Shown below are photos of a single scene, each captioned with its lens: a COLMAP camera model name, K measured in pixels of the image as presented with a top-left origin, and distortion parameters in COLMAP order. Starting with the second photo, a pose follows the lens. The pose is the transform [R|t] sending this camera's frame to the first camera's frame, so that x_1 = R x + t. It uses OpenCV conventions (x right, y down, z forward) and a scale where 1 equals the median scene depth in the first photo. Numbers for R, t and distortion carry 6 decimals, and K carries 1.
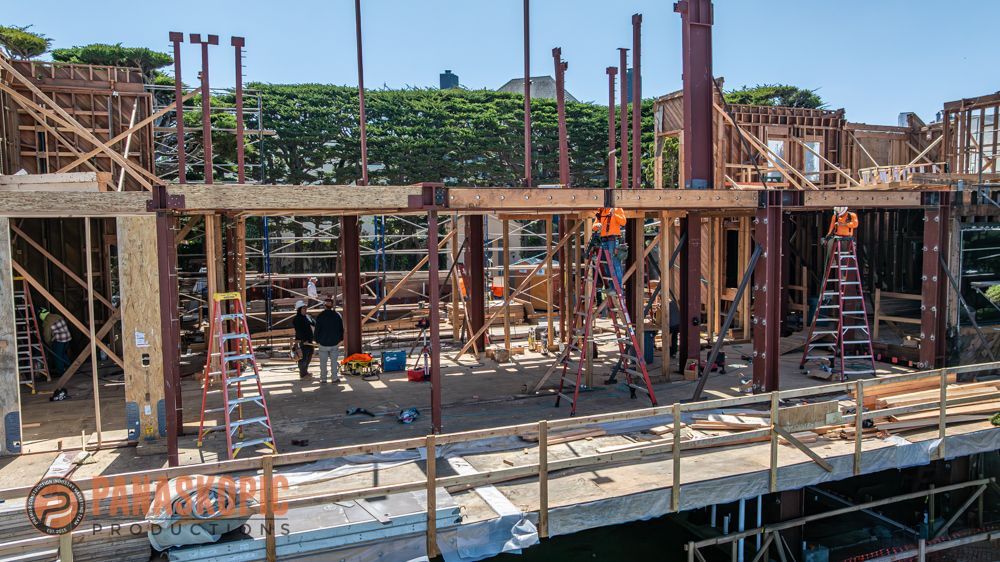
lens RADIAL K [[714.5, 0, 495.1], [0, 714.5, 280.3], [0, 0, 1]] dist [-0.029460, 0.017935]
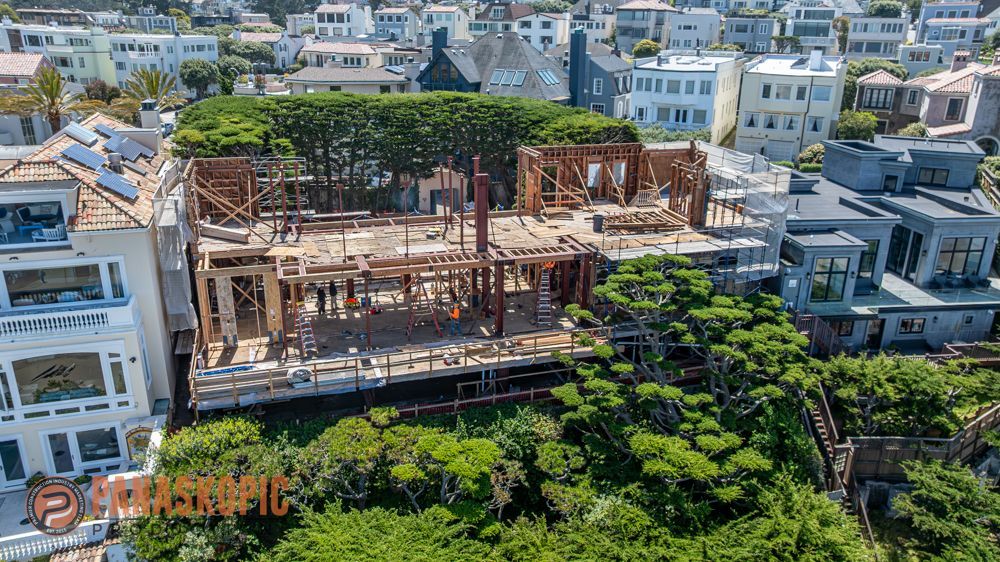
lens RADIAL K [[714.5, 0, 477.5], [0, 714.5, 293.3], [0, 0, 1]] dist [-0.029460, 0.017935]
pose [[0.995823, 0.046713, -0.078451, 0.545306], [-0.023261, 0.960661, 0.276748, -0.768576], [0.088292, -0.273767, 0.957735, -1.628783]]
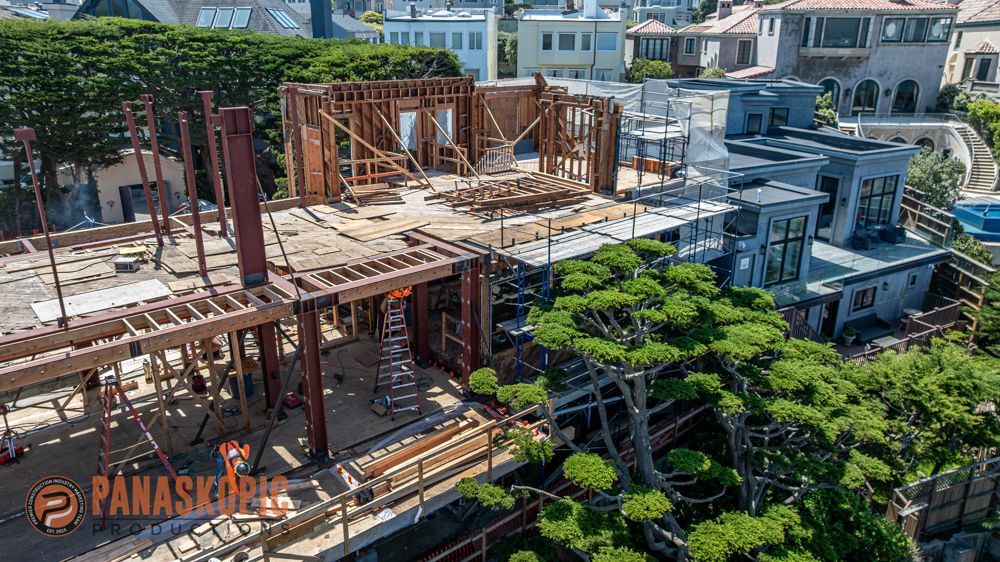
lens RADIAL K [[714.5, 0, 499.6], [0, 714.5, 279.2], [0, 0, 1]] dist [-0.029460, 0.017935]
pose [[0.944327, -0.096022, 0.314683, 0.344490], [0.013324, 0.966840, 0.255036, -0.469970], [-0.328737, -0.236645, 0.914293, -0.158627]]
